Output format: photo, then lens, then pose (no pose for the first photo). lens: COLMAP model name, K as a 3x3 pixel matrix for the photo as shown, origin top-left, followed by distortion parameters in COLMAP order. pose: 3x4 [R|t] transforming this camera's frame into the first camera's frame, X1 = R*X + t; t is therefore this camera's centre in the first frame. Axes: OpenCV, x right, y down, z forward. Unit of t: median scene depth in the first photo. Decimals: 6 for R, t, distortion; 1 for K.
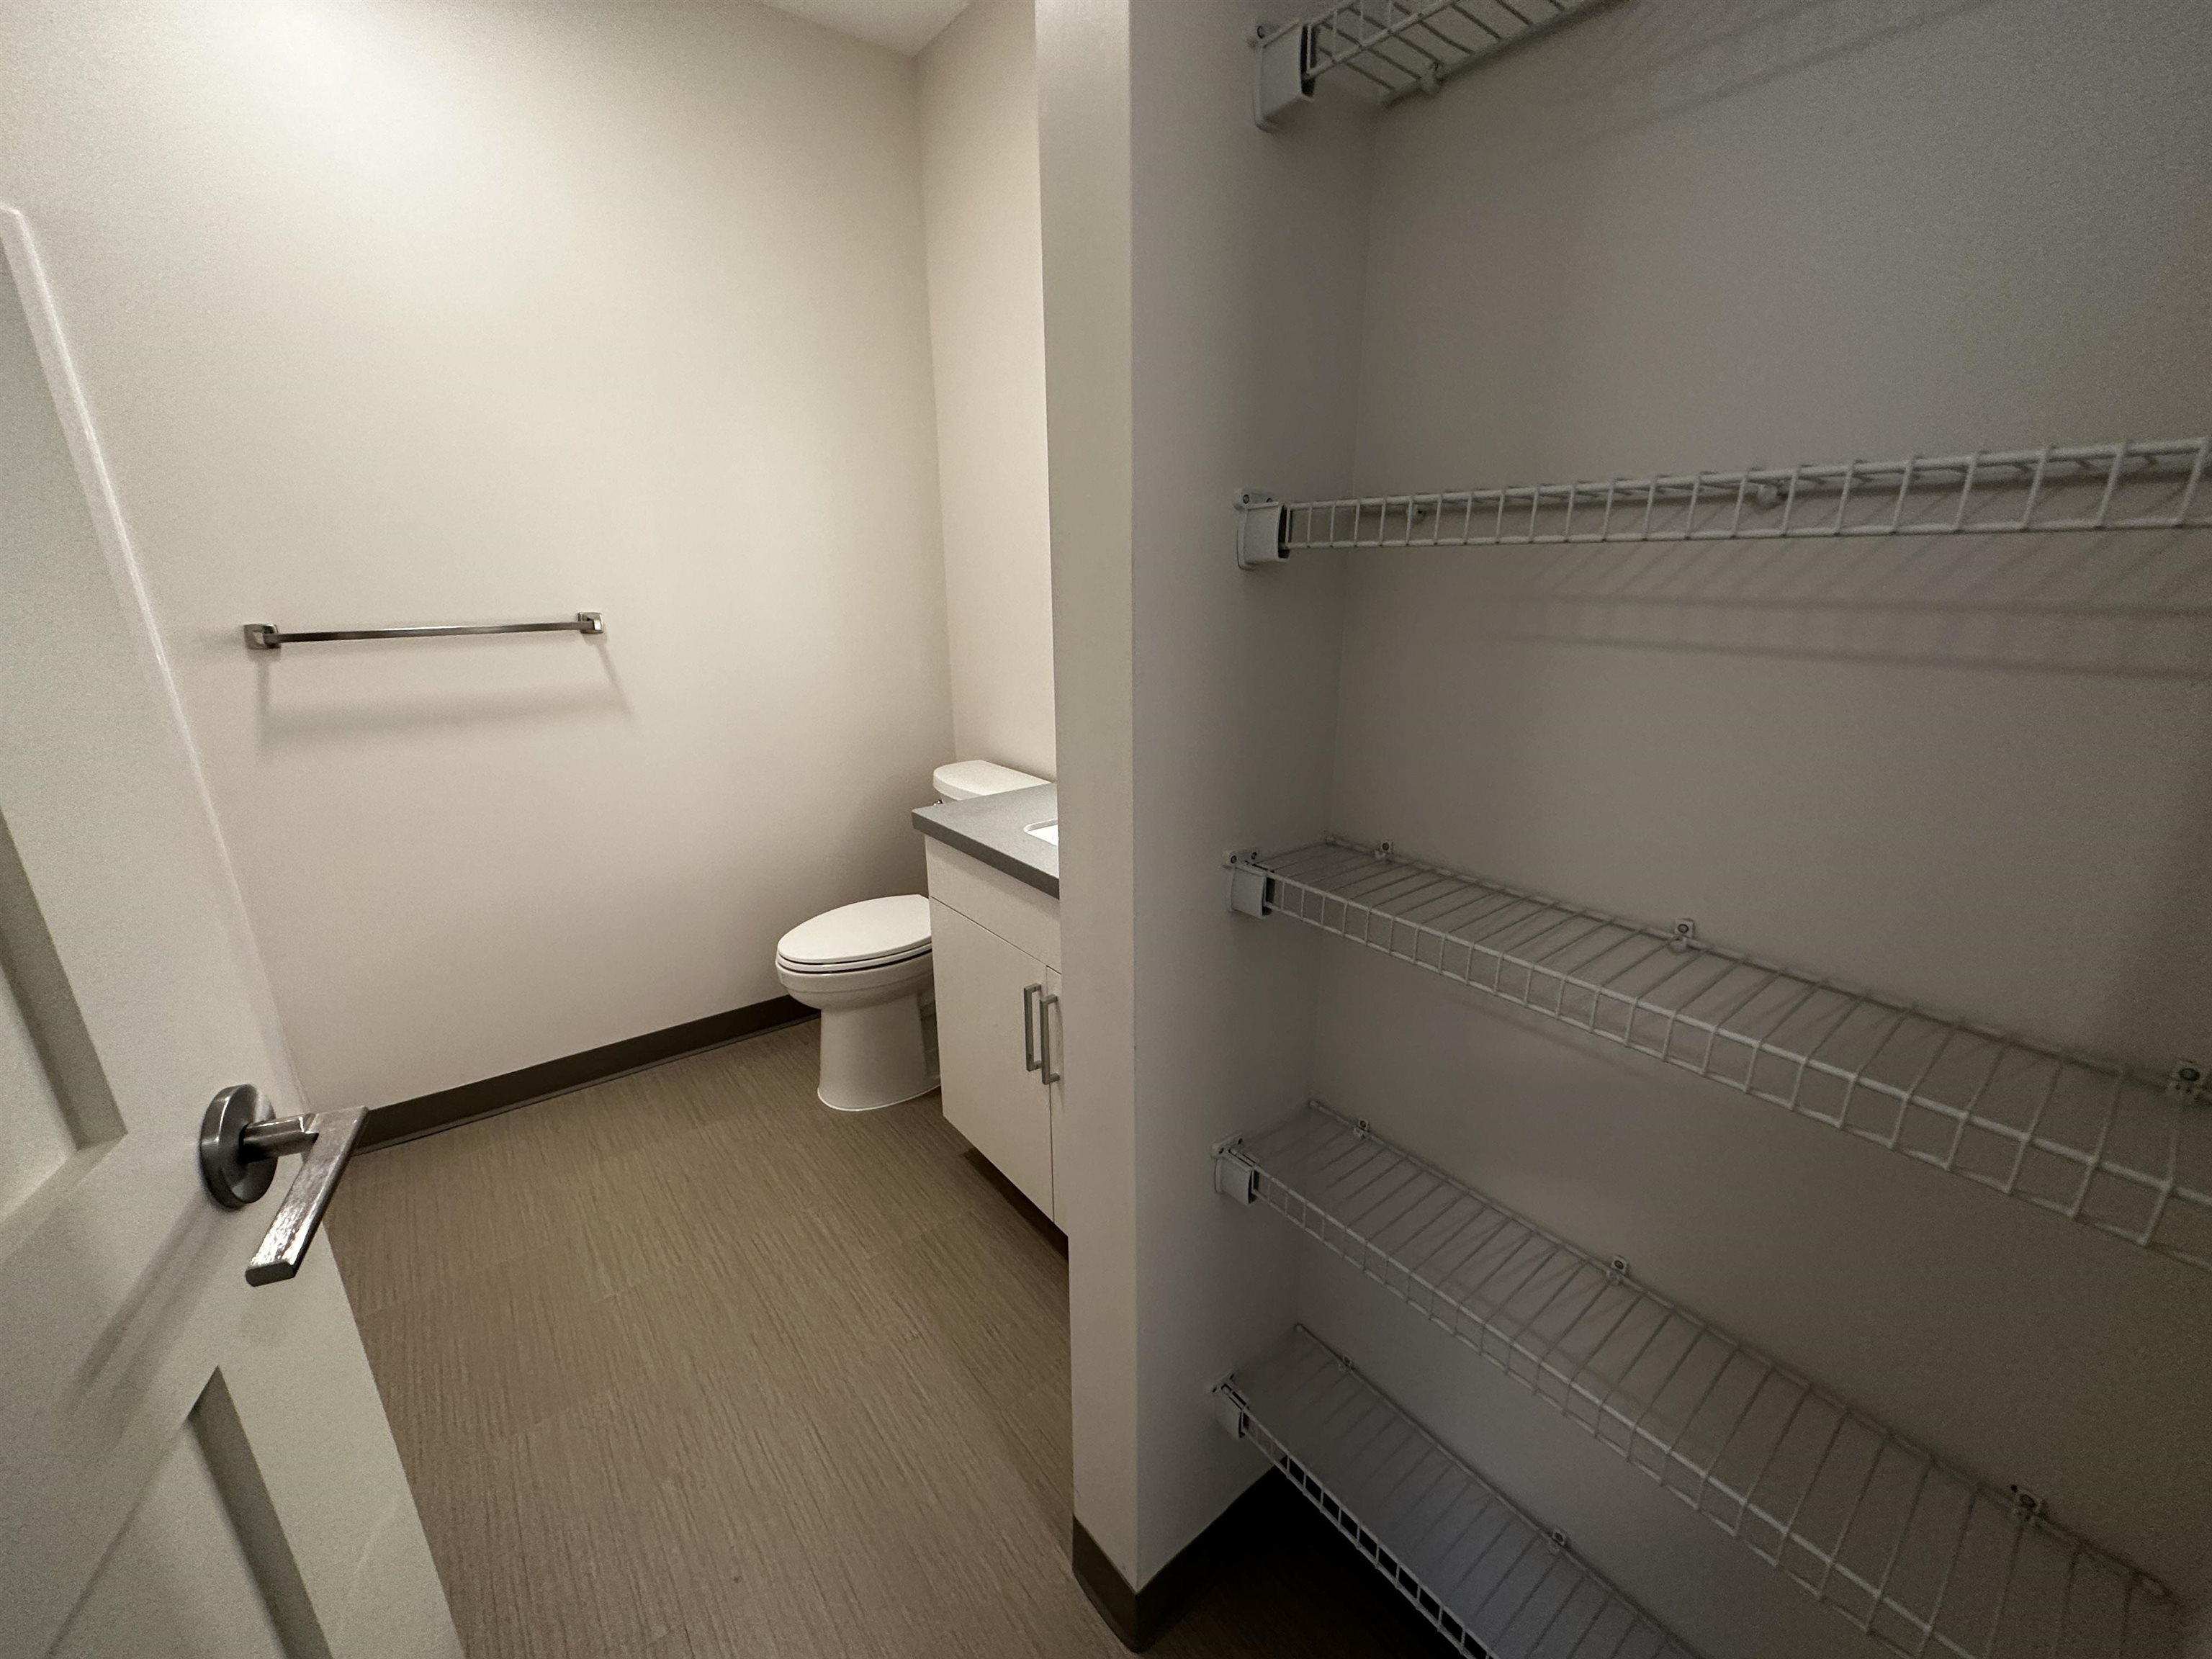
lens RADIAL K [[884.8, 0, 1106.3], [0, 884.8, 833.1], [0, 0, 1]] dist [-0.002492, 0.000826]
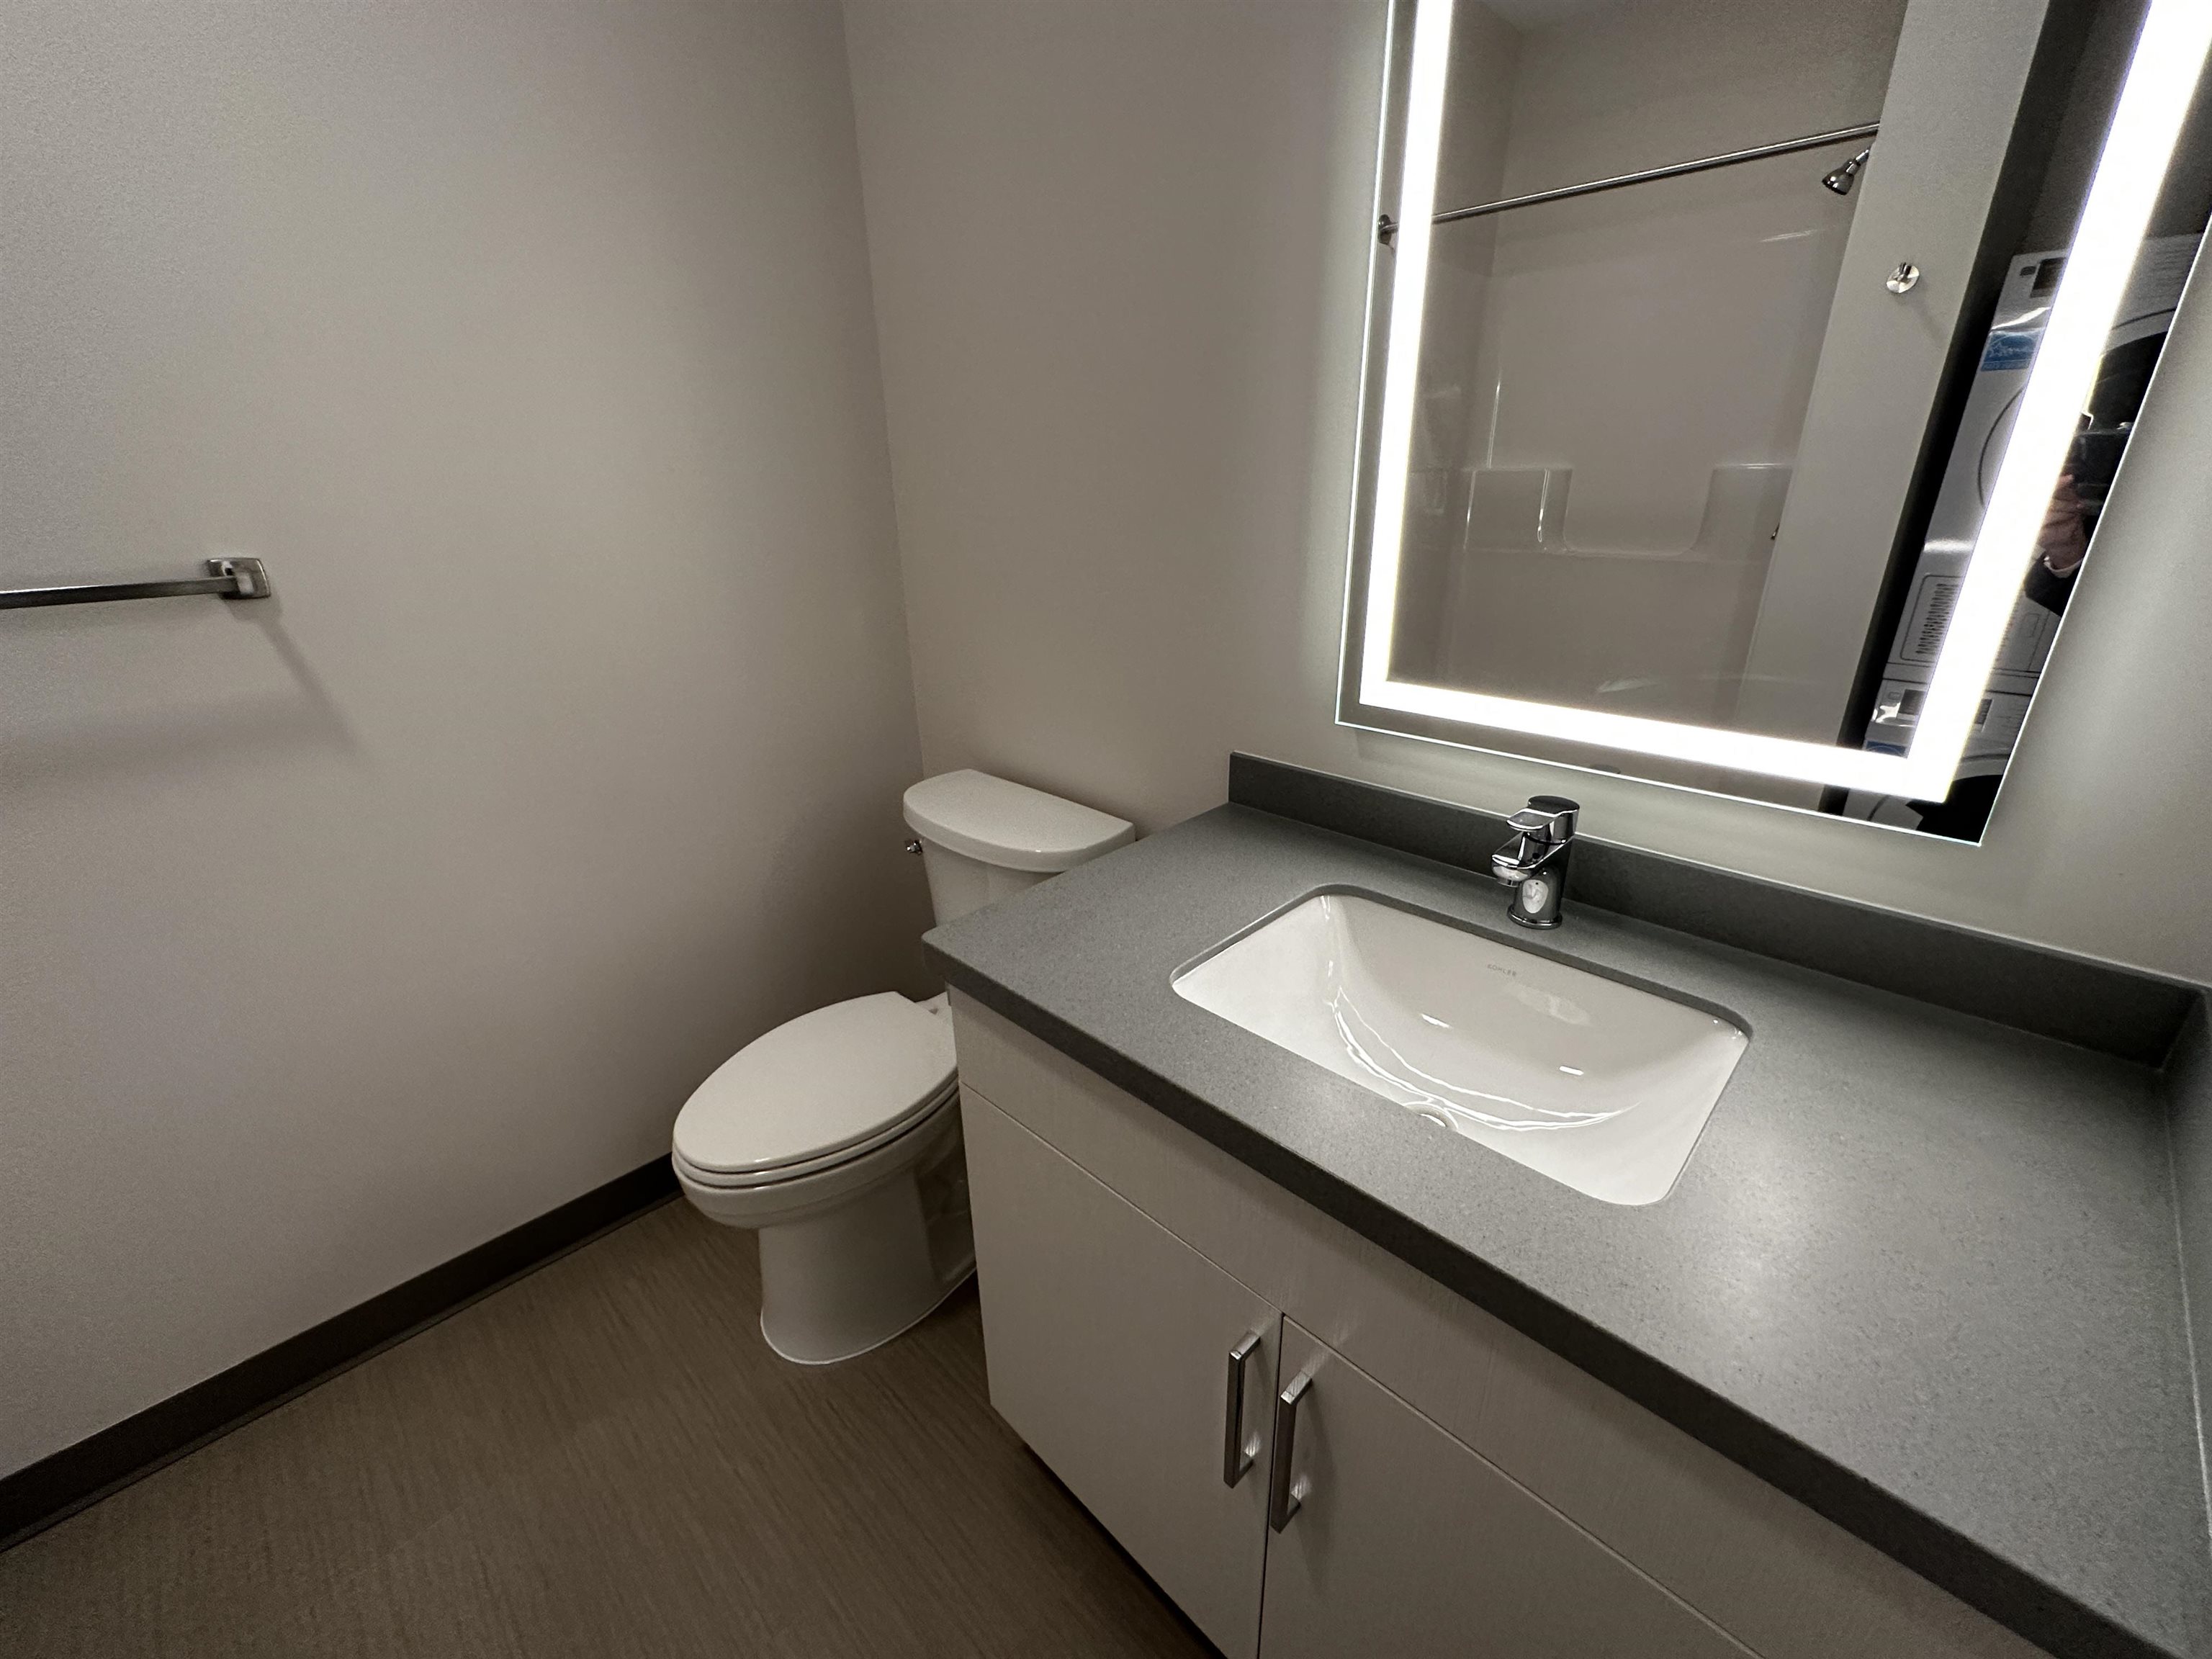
lens RADIAL K [[889.5, 0, 1106.0], [0, 889.5, 829.5], [0, 0, 1]] dist [-0.016524, 0.000235]
pose [[0.992395, -0.050983, 0.112044, -0.149719], [0.042333, 0.996033, 0.078270, -0.109377], [-0.115590, -0.072932, 0.990616, 0.421957]]
